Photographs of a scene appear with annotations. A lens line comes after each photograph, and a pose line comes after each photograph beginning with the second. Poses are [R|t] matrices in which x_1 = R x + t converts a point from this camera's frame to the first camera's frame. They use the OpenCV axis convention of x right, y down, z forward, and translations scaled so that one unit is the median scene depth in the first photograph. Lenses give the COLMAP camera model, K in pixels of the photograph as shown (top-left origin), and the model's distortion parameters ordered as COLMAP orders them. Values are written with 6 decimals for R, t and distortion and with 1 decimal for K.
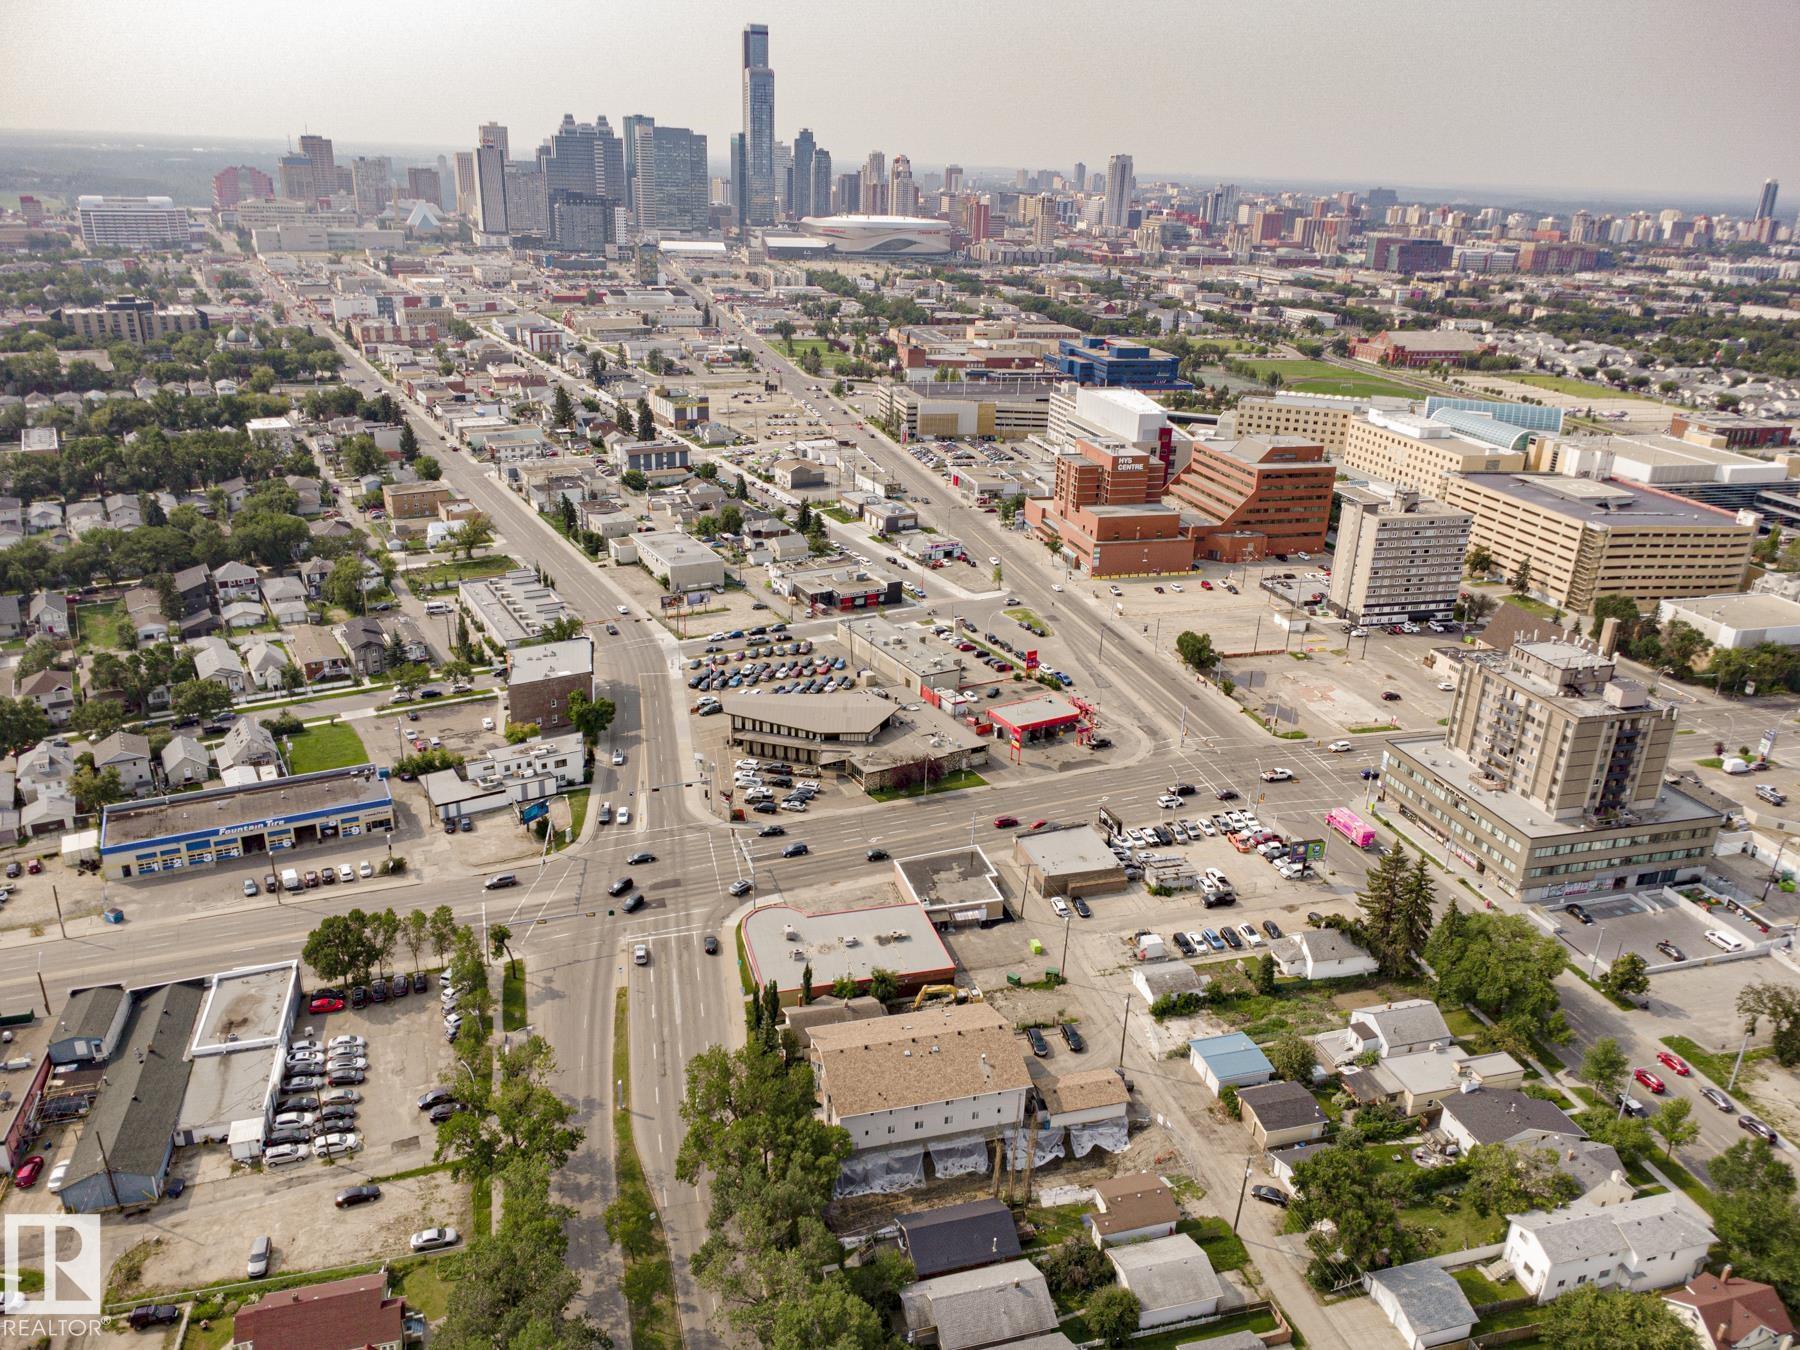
lens RADIAL K [[1306.7, 0, 902.6], [0, 1306.7, 672.1], [0, 0, 1]] dist [0.013243, -0.009441]
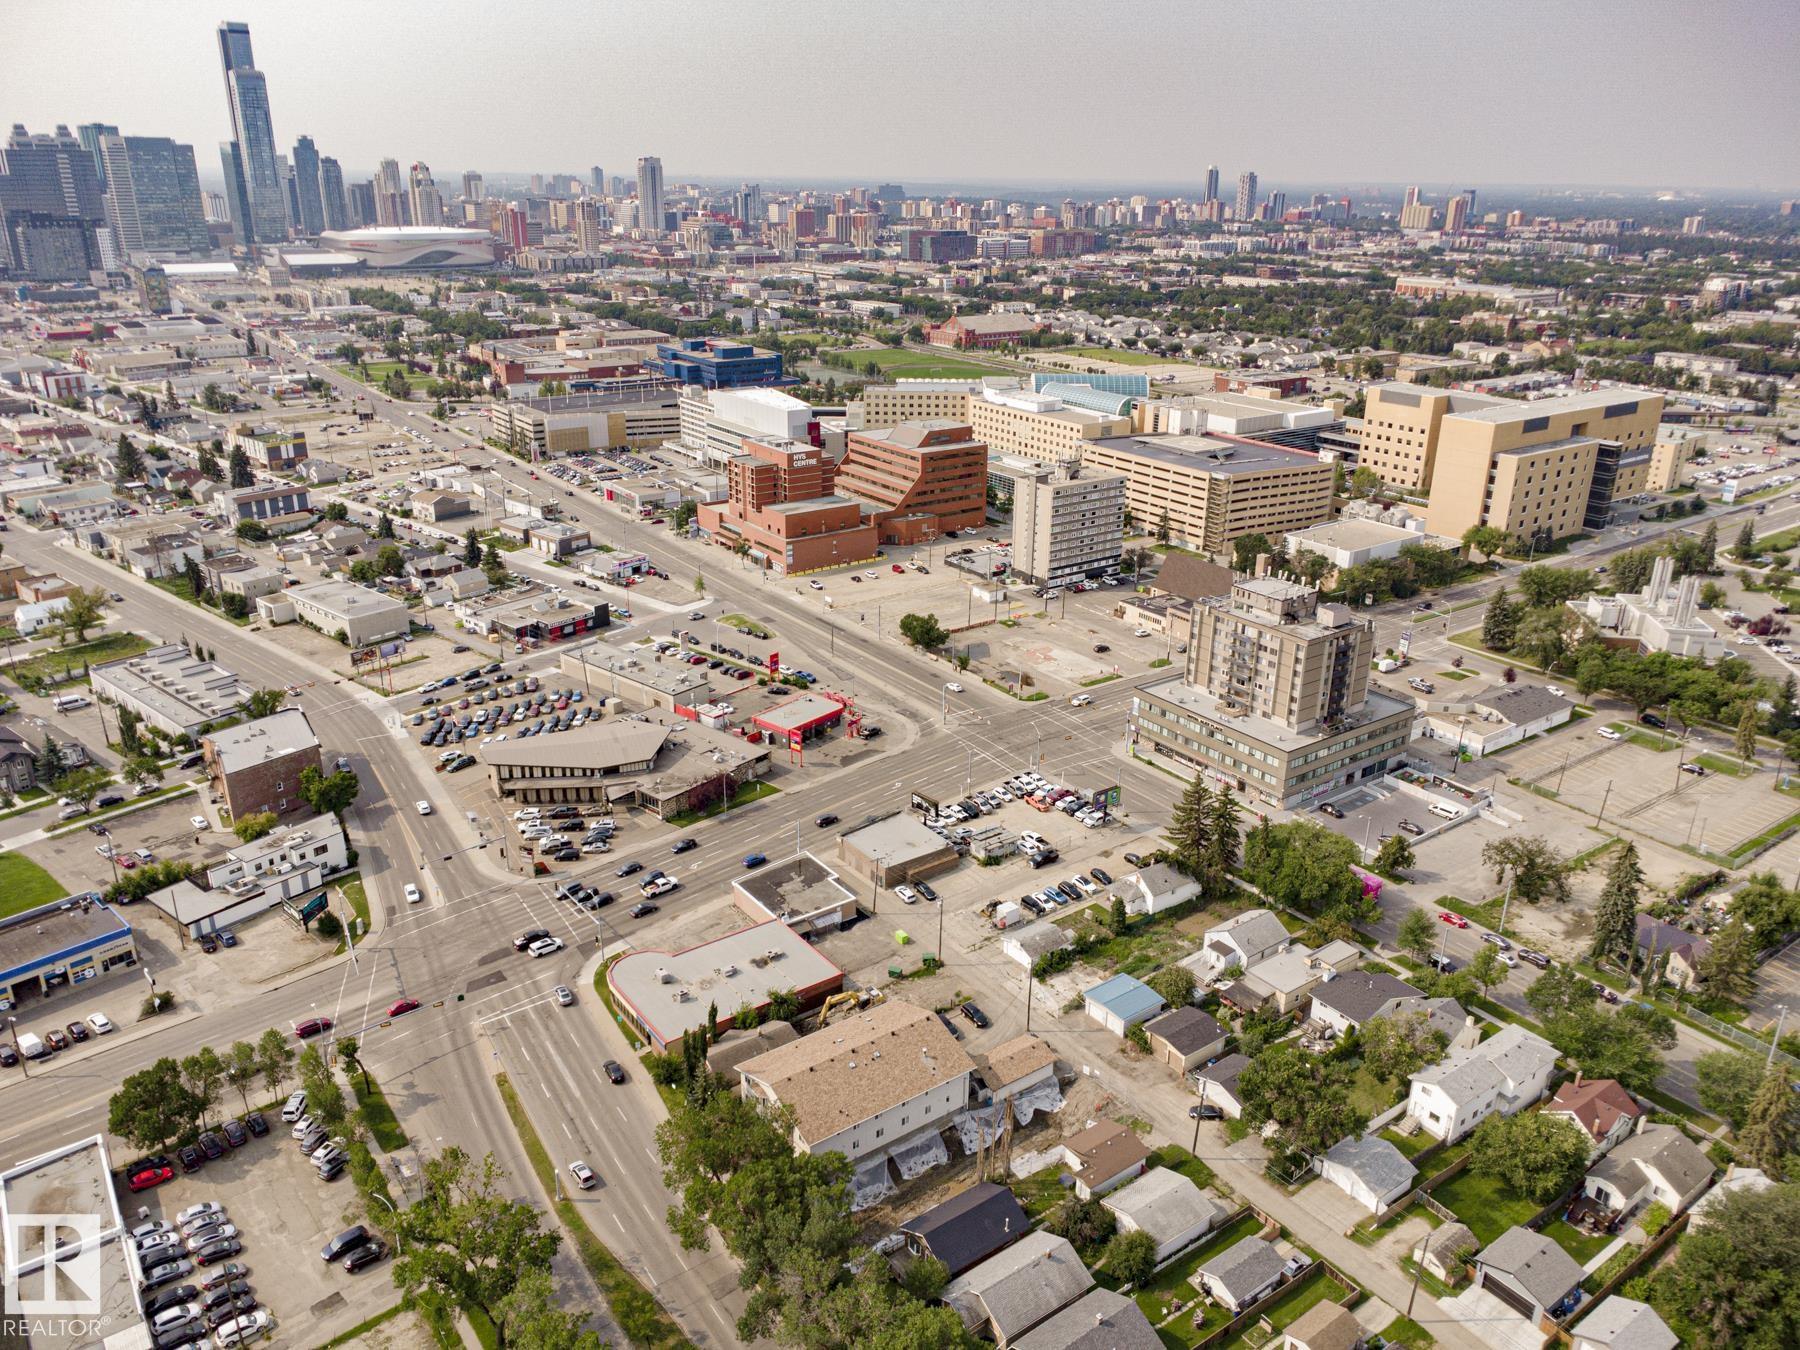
lens RADIAL K [[1306.7, 0, 902.6], [0, 1306.7, 672.1], [0, 0, 1]] dist [0.013243, -0.009441]
pose [[0.939561, -0.144642, 0.310329, -0.118118], [0.145111, 0.989177, 0.021705, -0.009489], [-0.310110, 0.024639, 0.950381, 0.022516]]
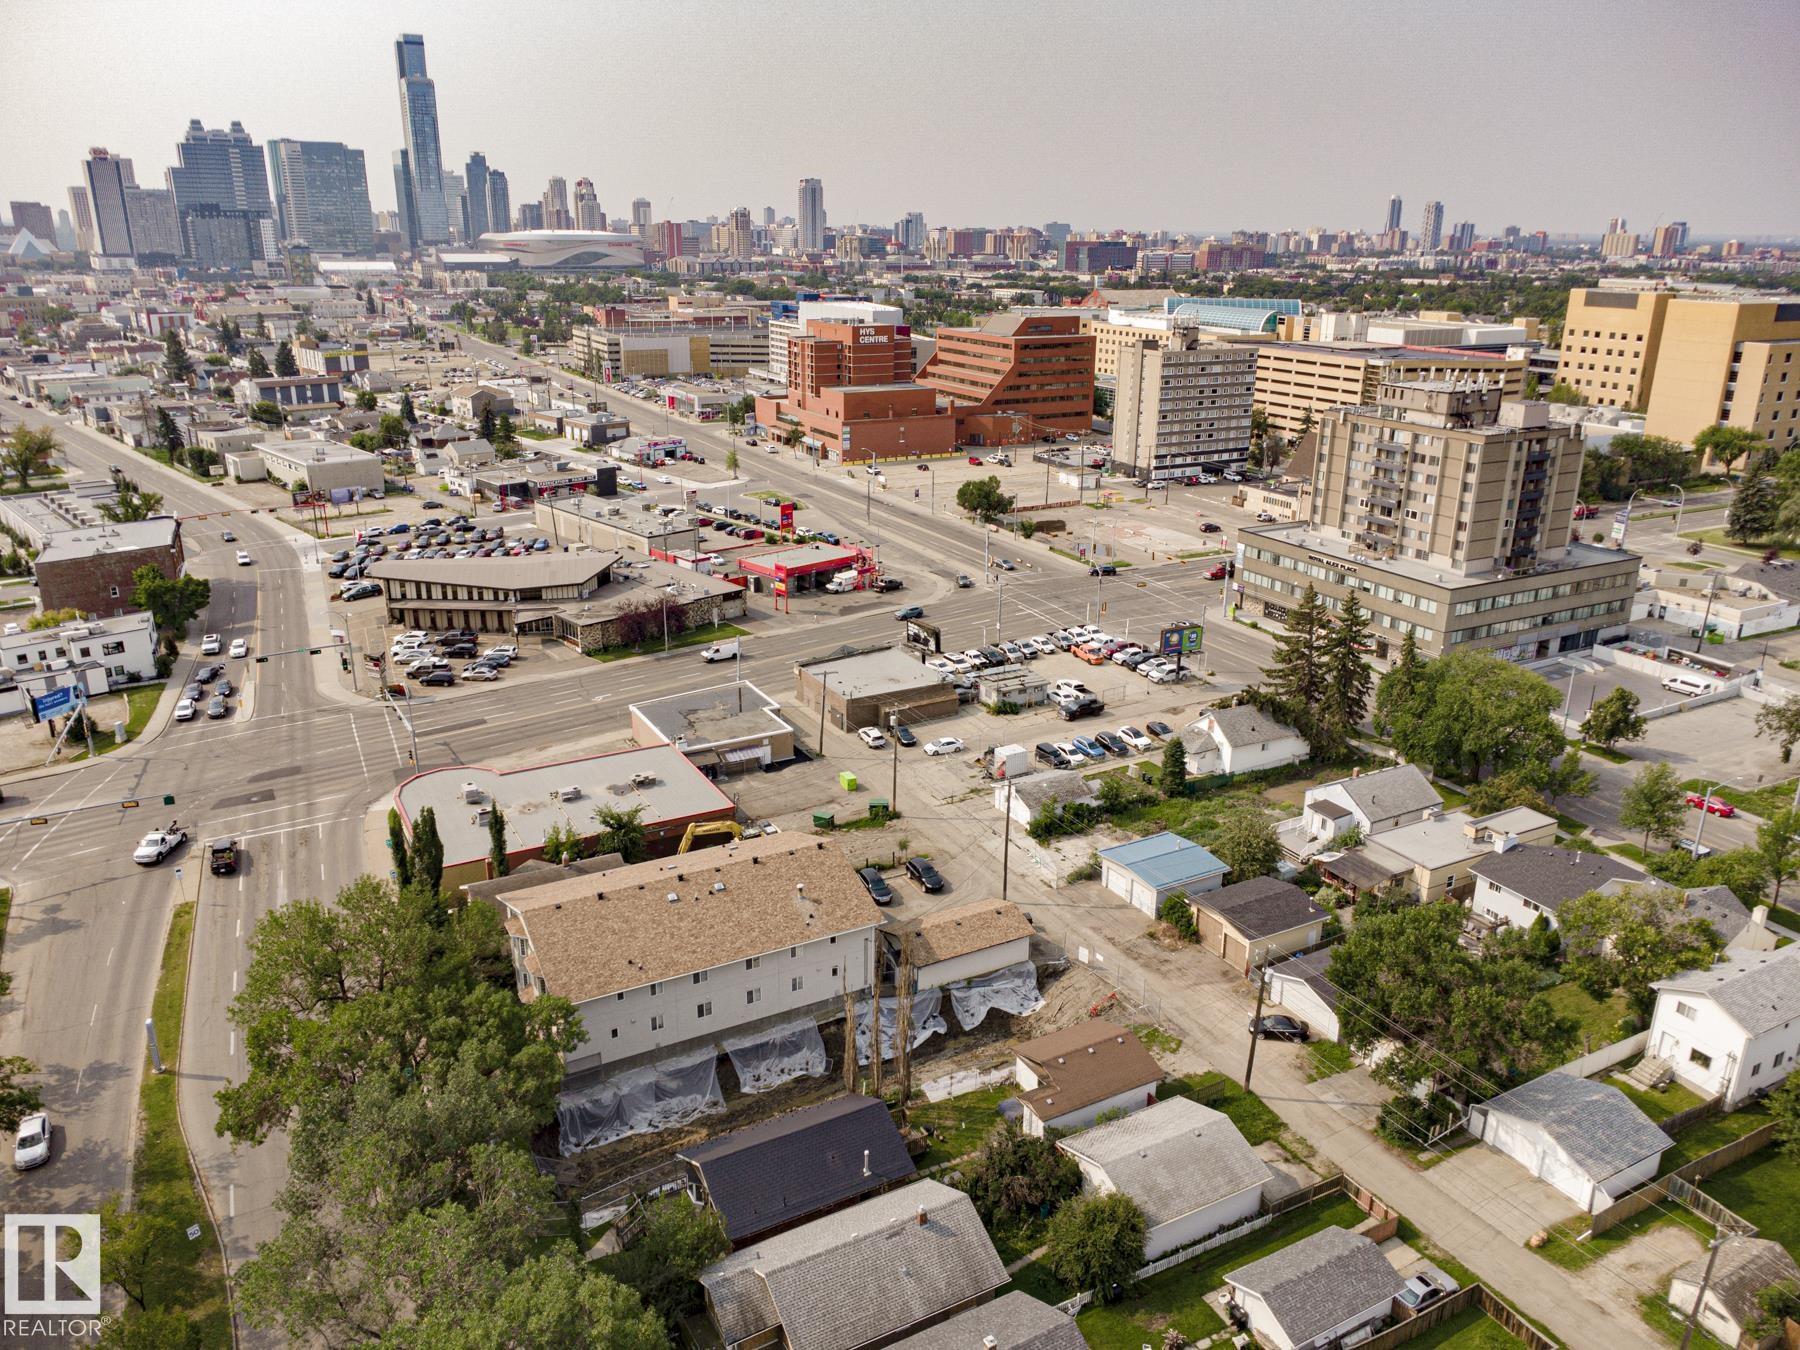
lens RADIAL K [[1306.7, 0, 902.6], [0, 1306.7, 672.1], [0, 0, 1]] dist [0.013243, -0.009441]
pose [[0.974889, -0.095414, 0.201214, -0.002239], [0.103782, 0.994103, -0.031434, 0.115566], [-0.197029, 0.051527, 0.979043, 0.207175]]
